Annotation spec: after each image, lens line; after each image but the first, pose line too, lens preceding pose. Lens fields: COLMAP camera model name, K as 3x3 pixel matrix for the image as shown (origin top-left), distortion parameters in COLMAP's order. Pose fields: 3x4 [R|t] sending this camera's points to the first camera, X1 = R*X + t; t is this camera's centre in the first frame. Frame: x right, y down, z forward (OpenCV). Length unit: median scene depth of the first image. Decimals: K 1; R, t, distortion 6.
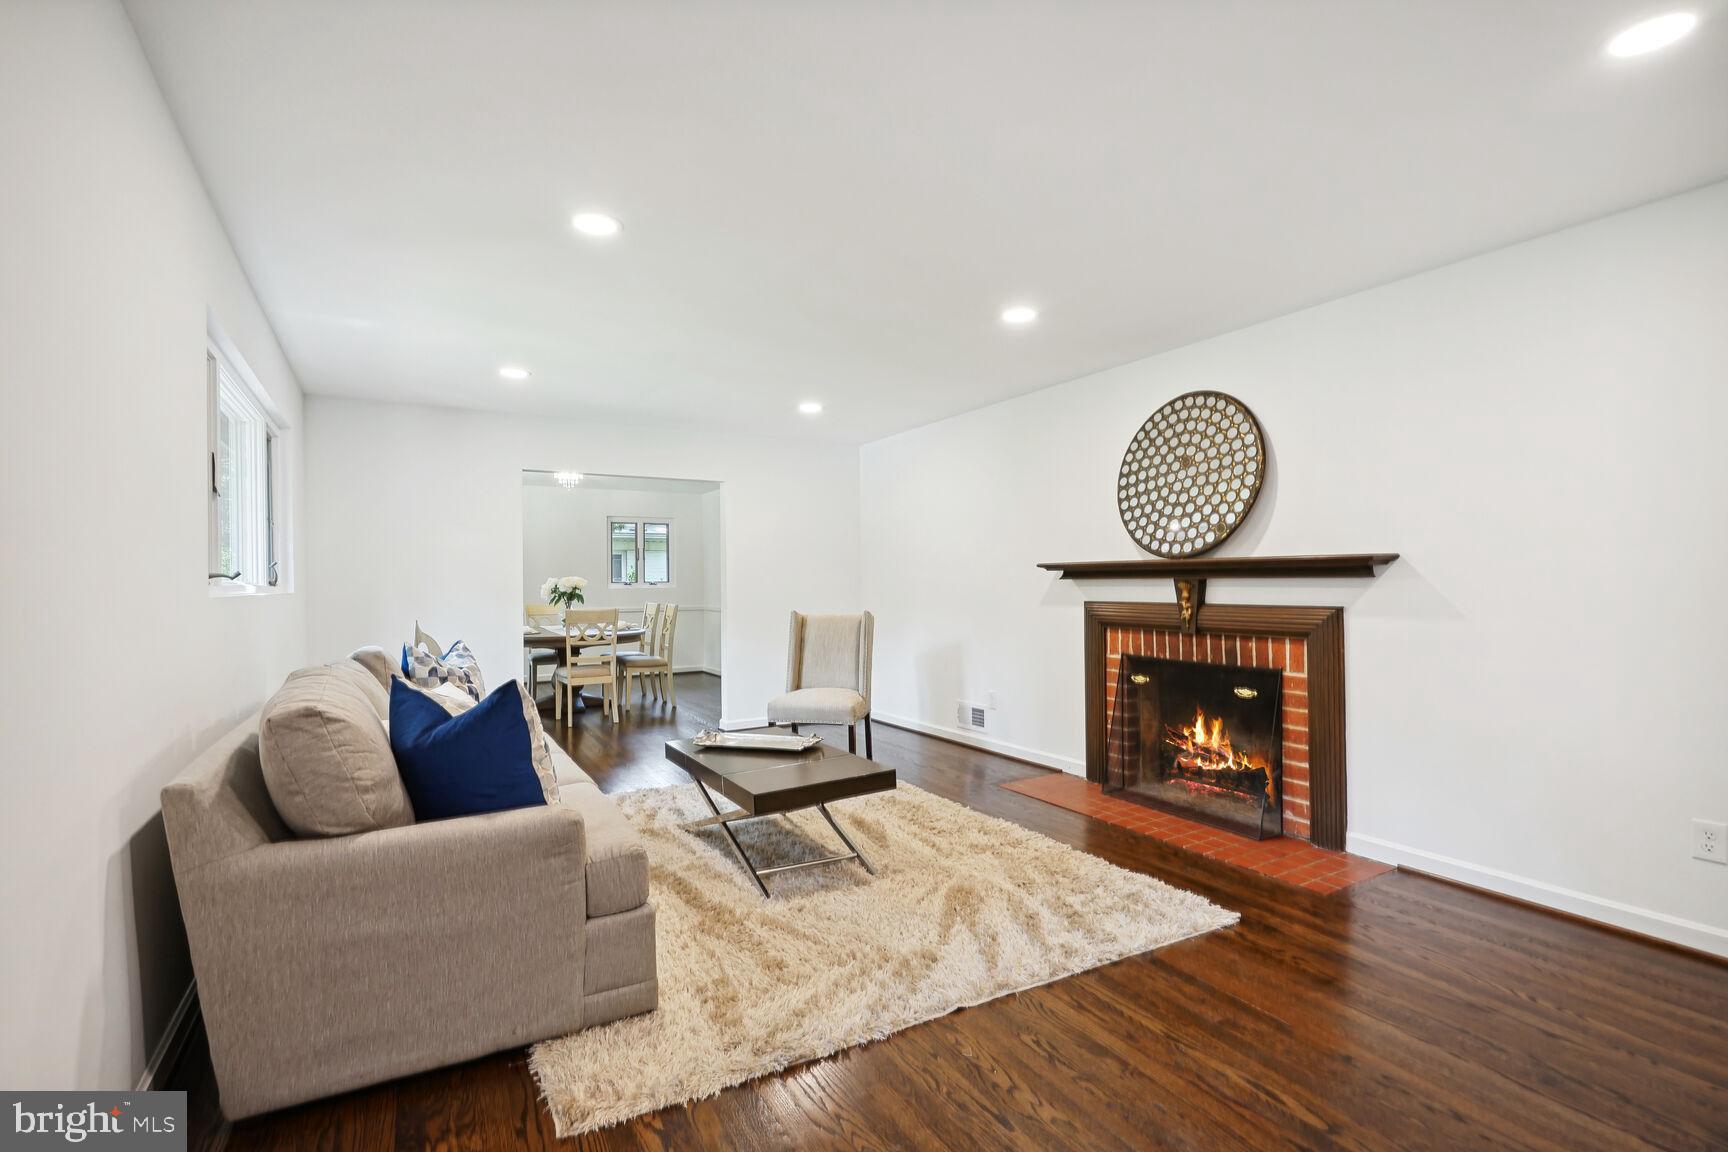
lens RADIAL K [[797.4, 0, 853.3], [0, 797.4, 581.0], [0, 0, 1]] dist [-0.000709, 0.001561]
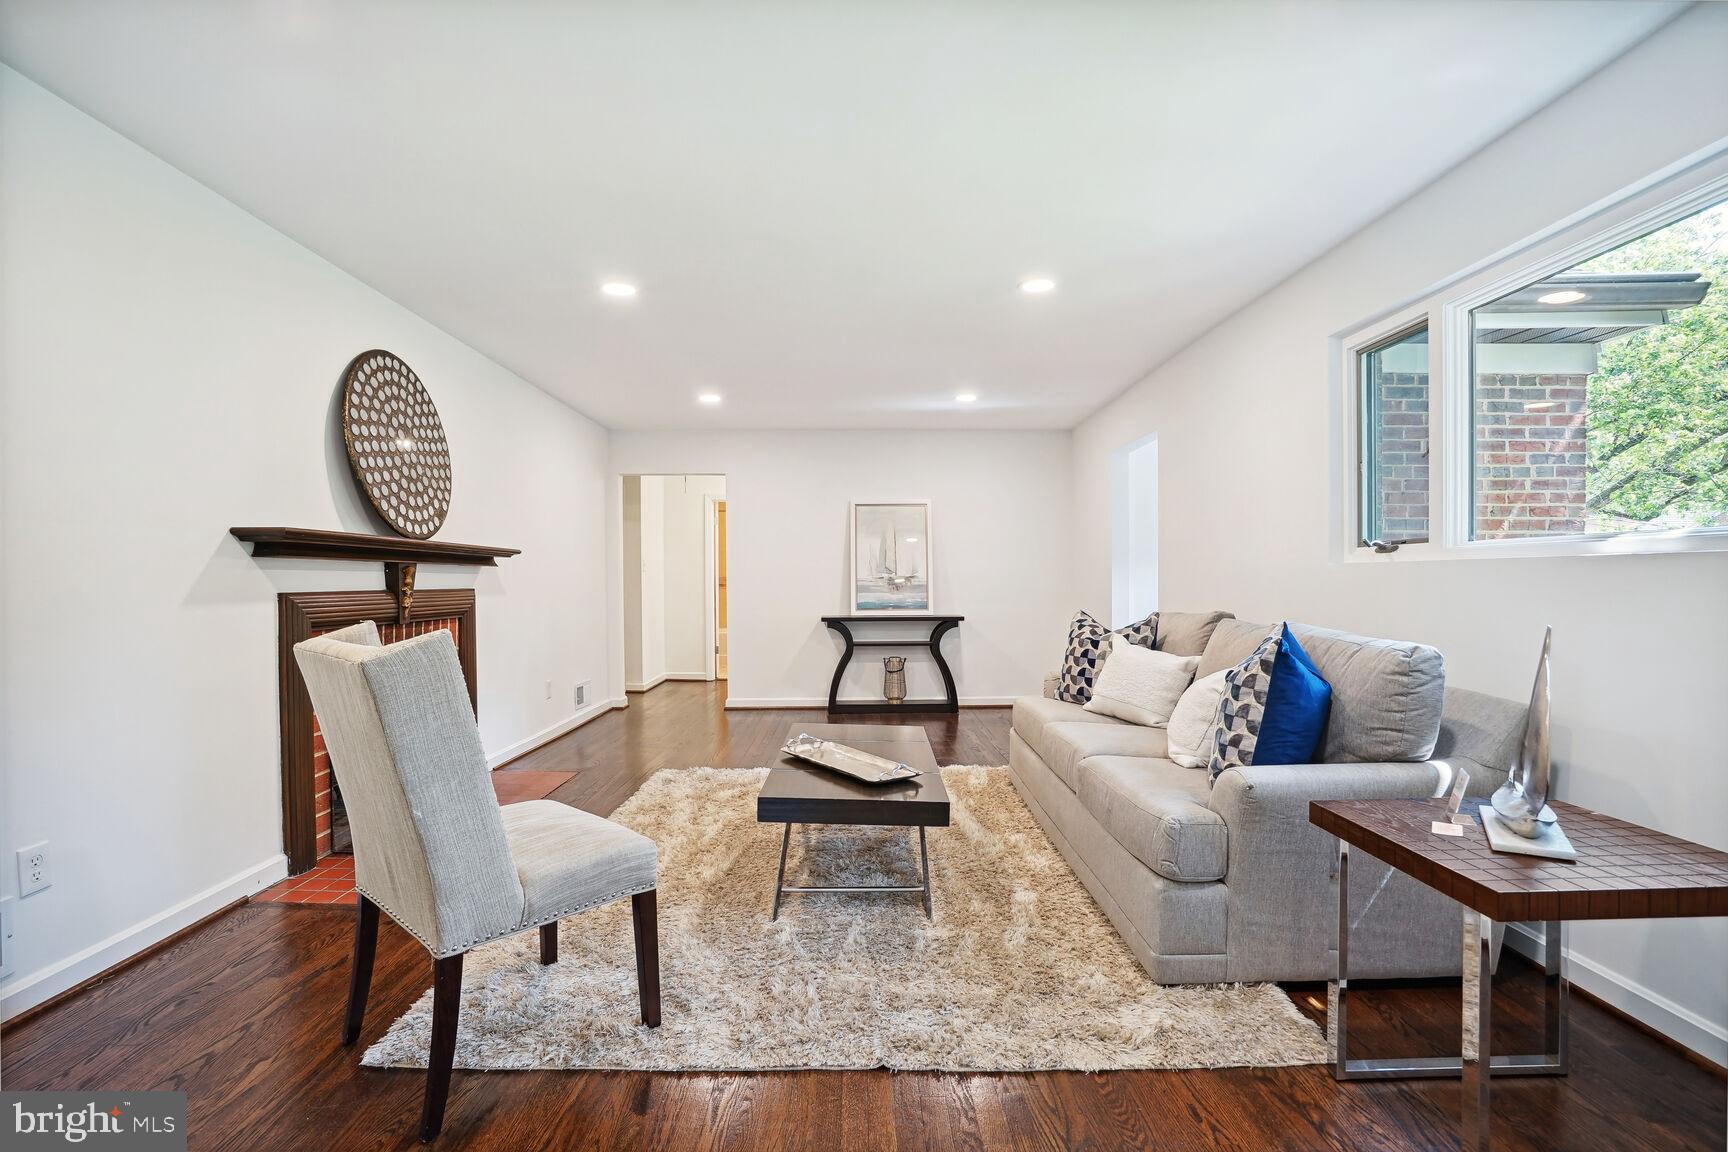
lens RADIAL K [[797.4, 0, 837.0], [0, 797.4, 579.6], [0, 0, 1]] dist [-0.000709, 0.001561]
pose [[-0.862385, 0.016153, 0.505996, -0.457777], [0.014725, 0.999868, -0.006822, 0.029629], [-0.506039, 0.001567, -0.862509, 1.534308]]
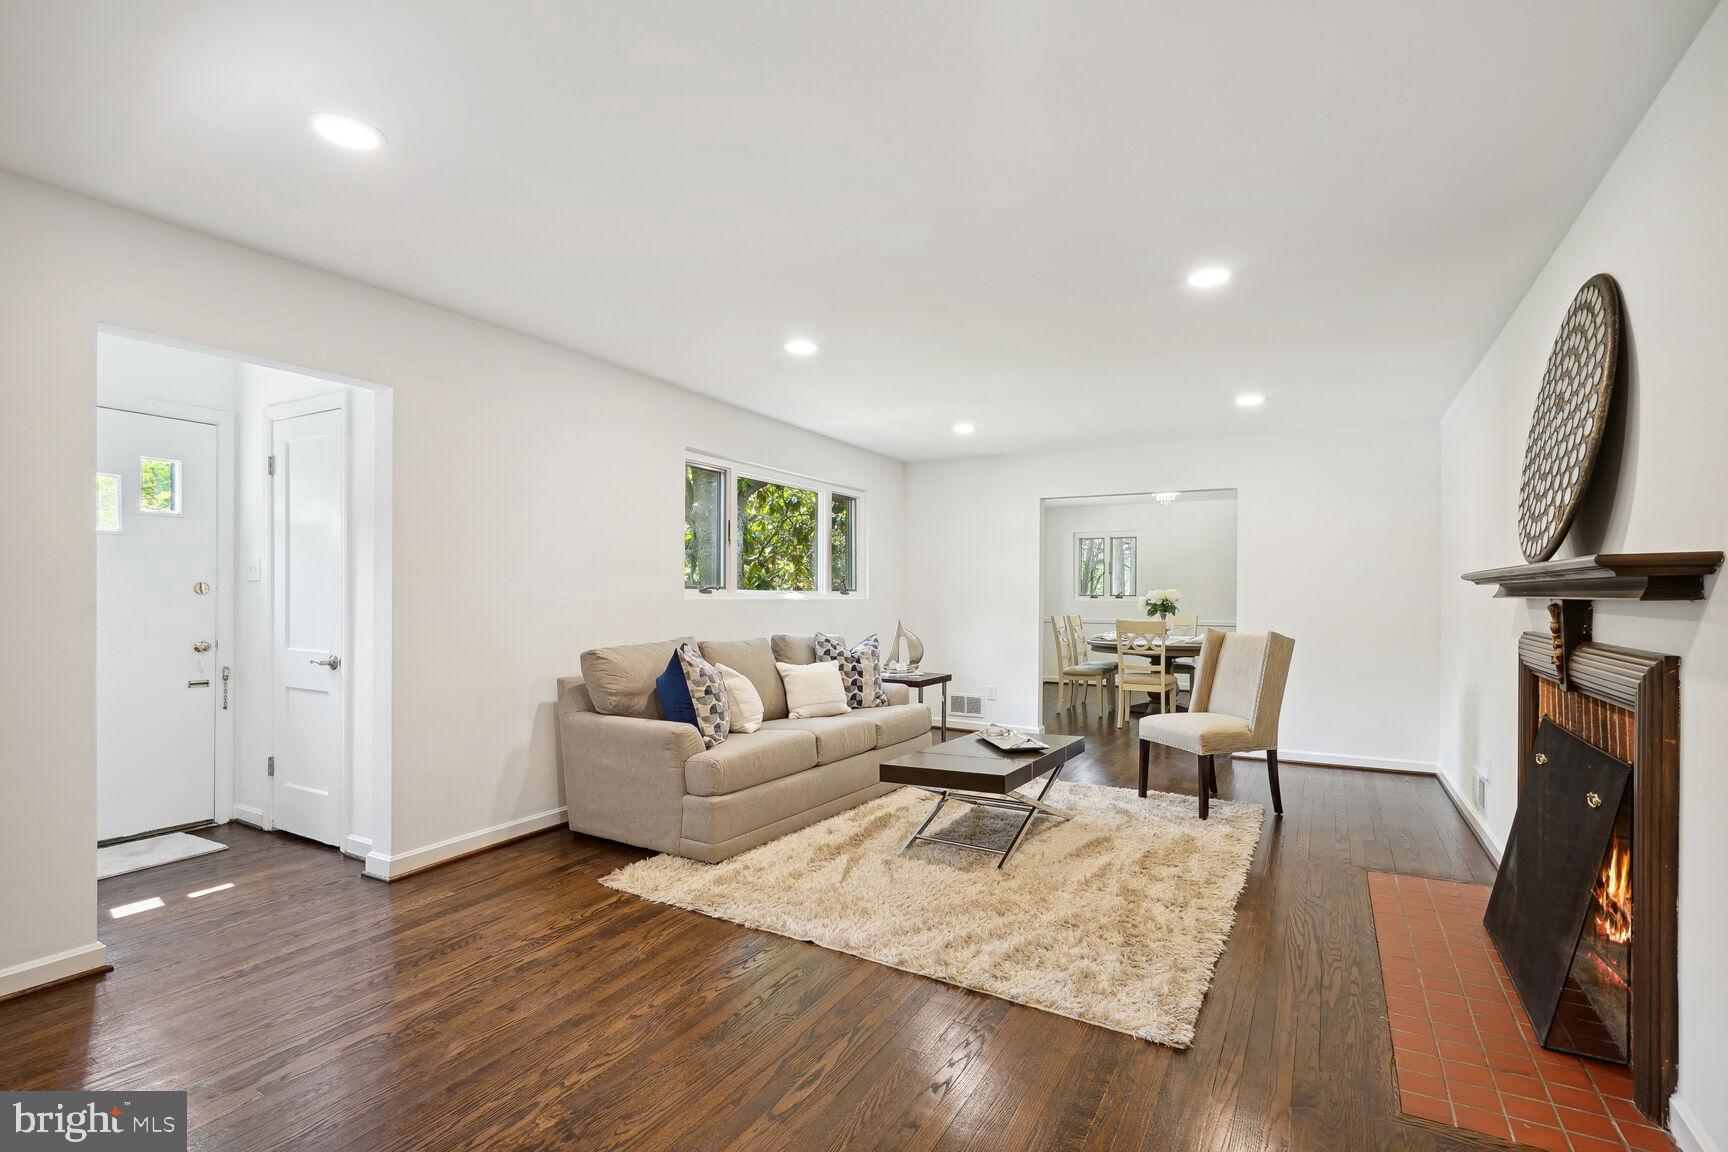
lens RADIAL K [[797.4, 0, 854.2], [0, 797.4, 593.4], [0, 0, 1]] dist [-0.000709, 0.001561]
pose [[0.501479, 0.009273, -0.865120, 0.669961], [-0.008772, 0.999946, 0.005633, -0.005275], [0.865125, 0.004764, 0.501533, 0.238643]]
